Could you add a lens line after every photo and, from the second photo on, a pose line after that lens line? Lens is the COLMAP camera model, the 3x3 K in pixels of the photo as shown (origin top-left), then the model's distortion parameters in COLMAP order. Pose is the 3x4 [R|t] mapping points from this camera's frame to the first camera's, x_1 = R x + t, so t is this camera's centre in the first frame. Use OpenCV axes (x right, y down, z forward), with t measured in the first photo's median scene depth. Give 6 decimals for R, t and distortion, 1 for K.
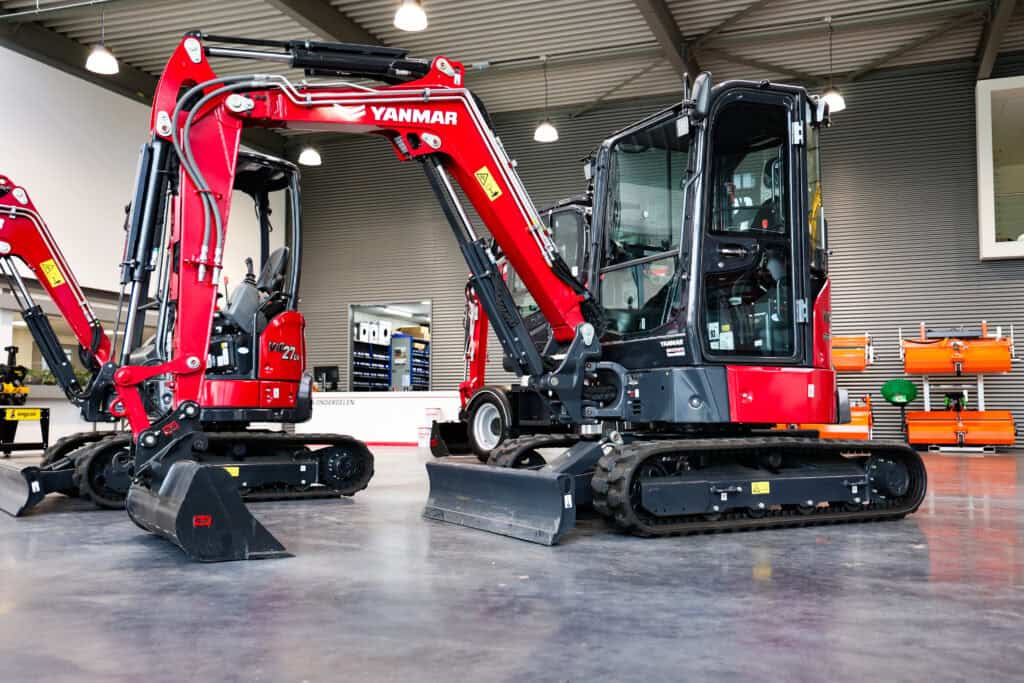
lens RADIAL K [[1017.9, 0, 513.5], [0, 1017.9, 328.7], [0, 0, 1]] dist [0.007338, 0.006214]
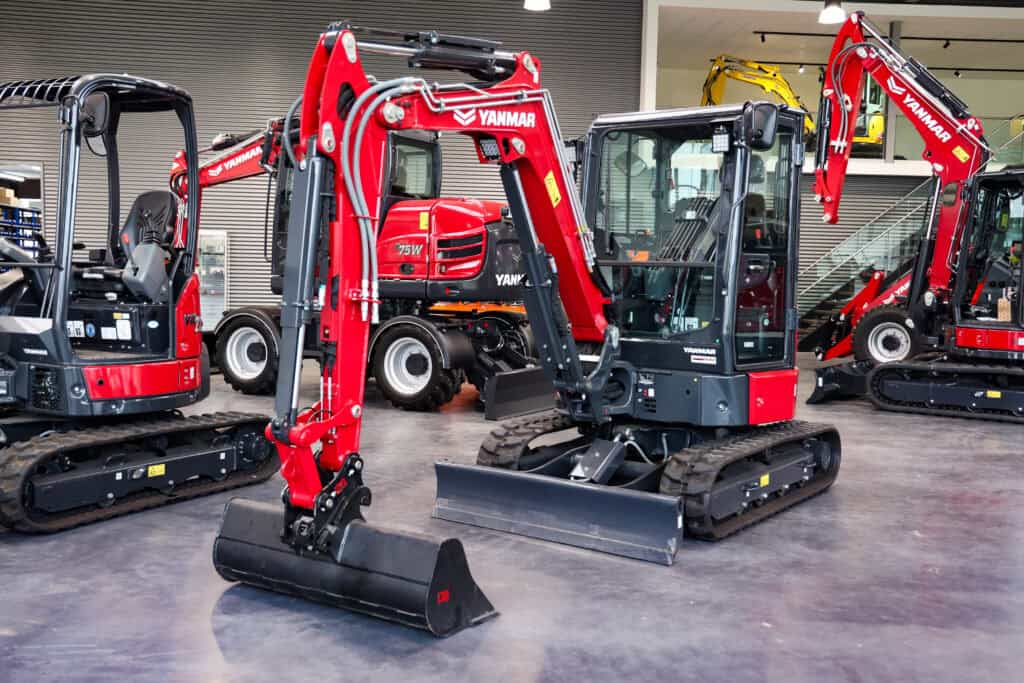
lens RADIAL K [[1099.3, 0, 512.0], [0, 1099.3, 341.5], [0, 0, 1]] dist [0.058322, 0.002735]
pose [[0.889162, -0.013455, 0.457395, -0.545216], [-0.062272, 0.986710, 0.150082, -0.156148], [-0.453335, -0.161931, 0.876508, 0.080419]]
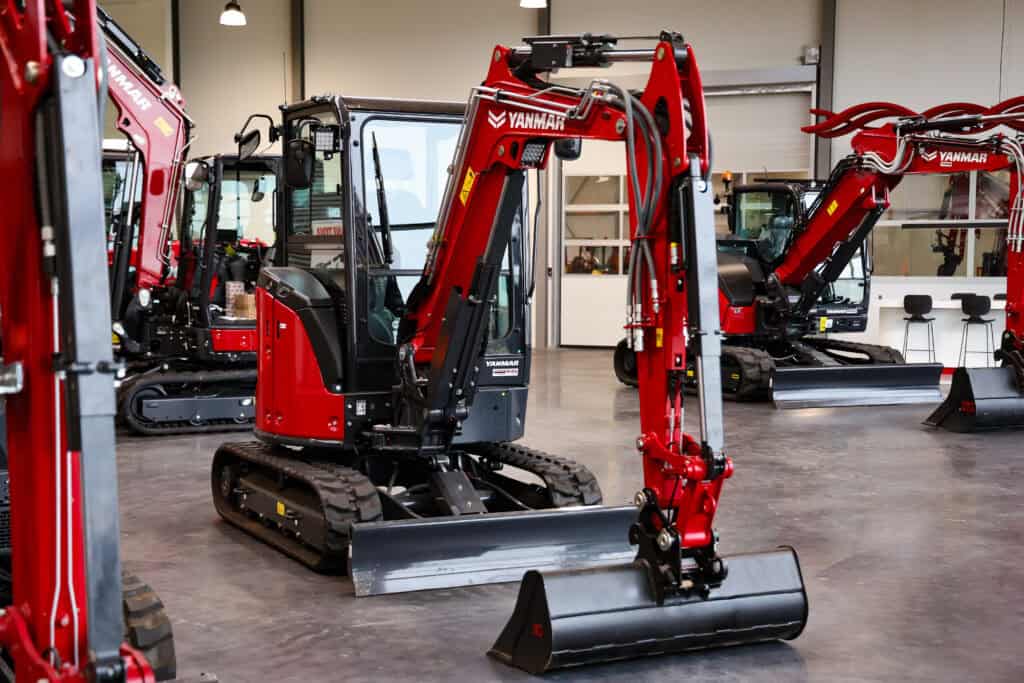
lens RADIAL K [[1557.1, 0, 512.0], [0, 1557.1, 341.5], [0, 0, 1]] dist [0.027510, 0.046027]
pose [[0.123228, -0.056700, 0.990757, -1.361689], [-0.087295, 0.993877, 0.067736, -0.112163], [-0.988531, -0.094835, 0.117524, 0.810639]]
